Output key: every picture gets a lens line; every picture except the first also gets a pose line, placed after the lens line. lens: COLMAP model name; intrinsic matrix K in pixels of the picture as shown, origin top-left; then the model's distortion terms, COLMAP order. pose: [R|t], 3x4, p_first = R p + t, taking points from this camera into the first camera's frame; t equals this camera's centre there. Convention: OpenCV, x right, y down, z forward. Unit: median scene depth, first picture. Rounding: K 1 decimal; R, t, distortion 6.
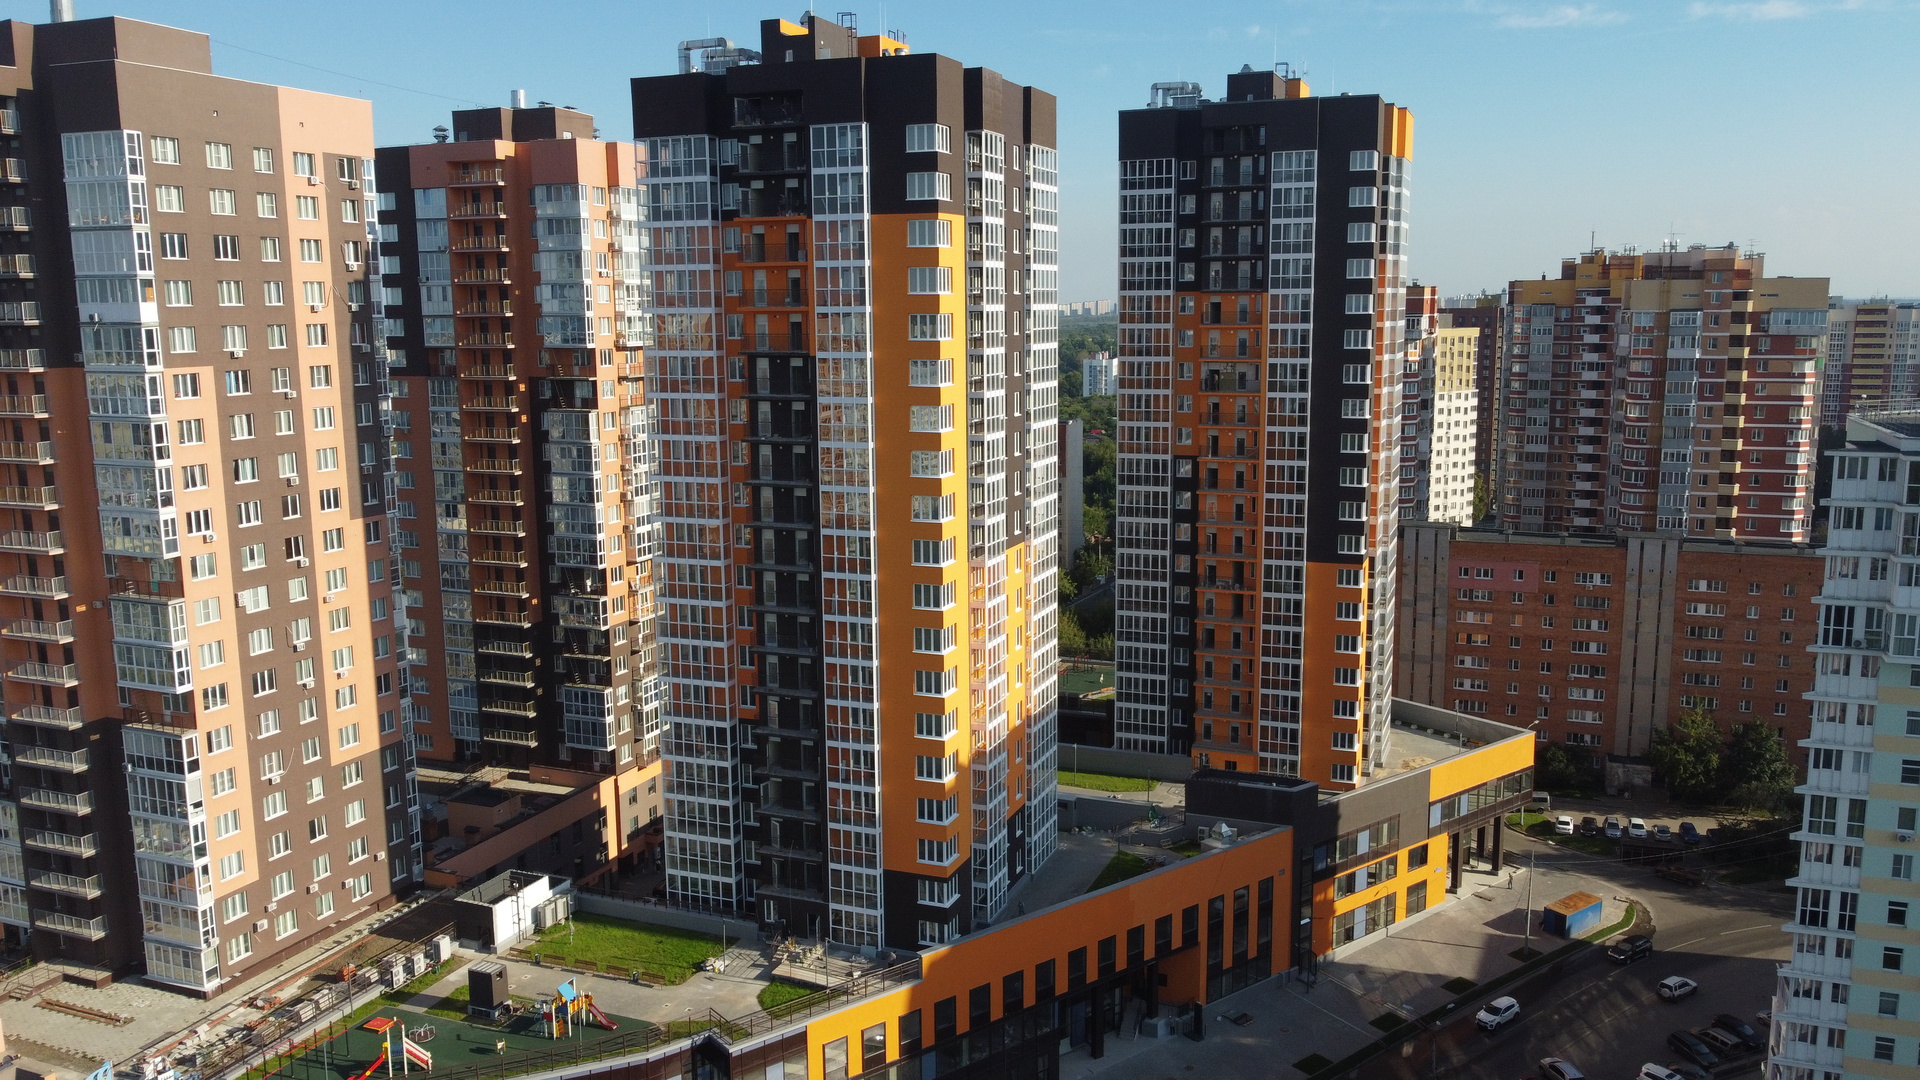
lens RADIAL K [[1462.2, 0, 960.0], [0, 1462.2, 540.0], [0, 0, 1]] dist [-0.005937, 0.000852]
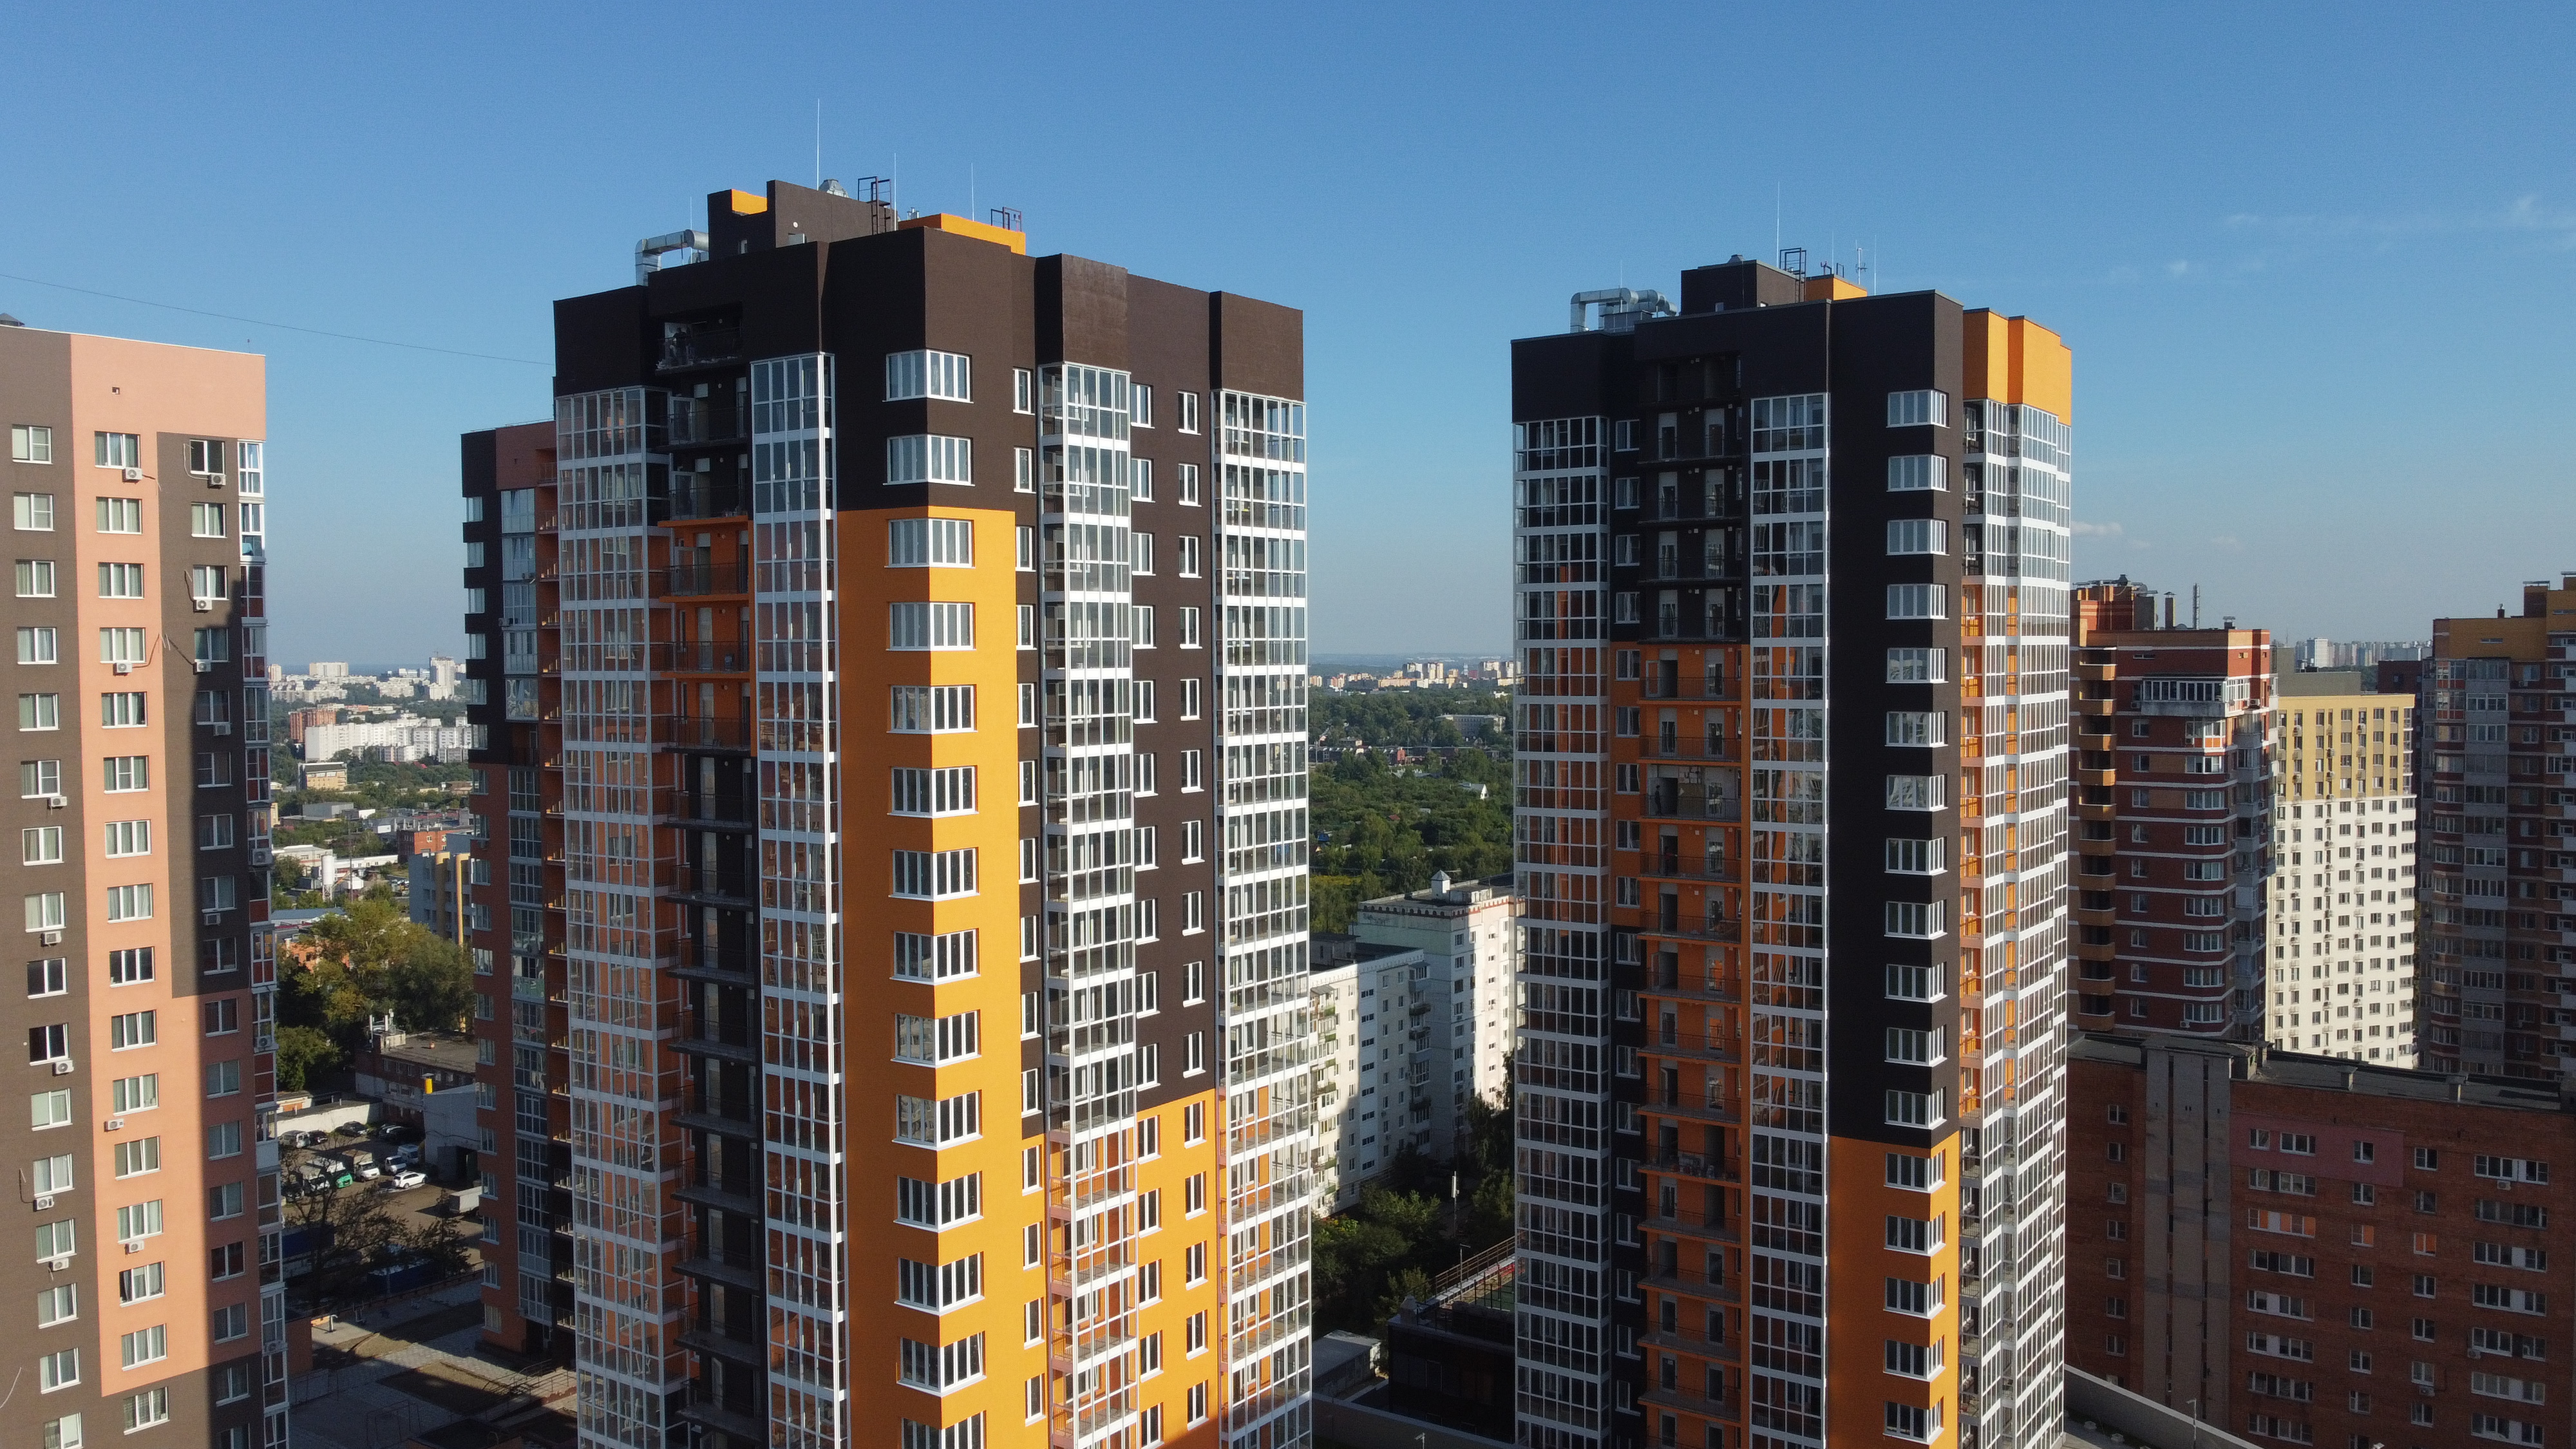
lens RADIAL K [[1961.7, 0, 1288.0], [0, 1961.7, 724.5], [0, 0, 1]] dist [-0.005937, 0.000852]
pose [[0.971503, 0.011372, -0.236755, 0.211834], [-0.039860, 0.992462, -0.115892, -0.043821], [0.233652, 0.122026, 0.964633, 0.233470]]
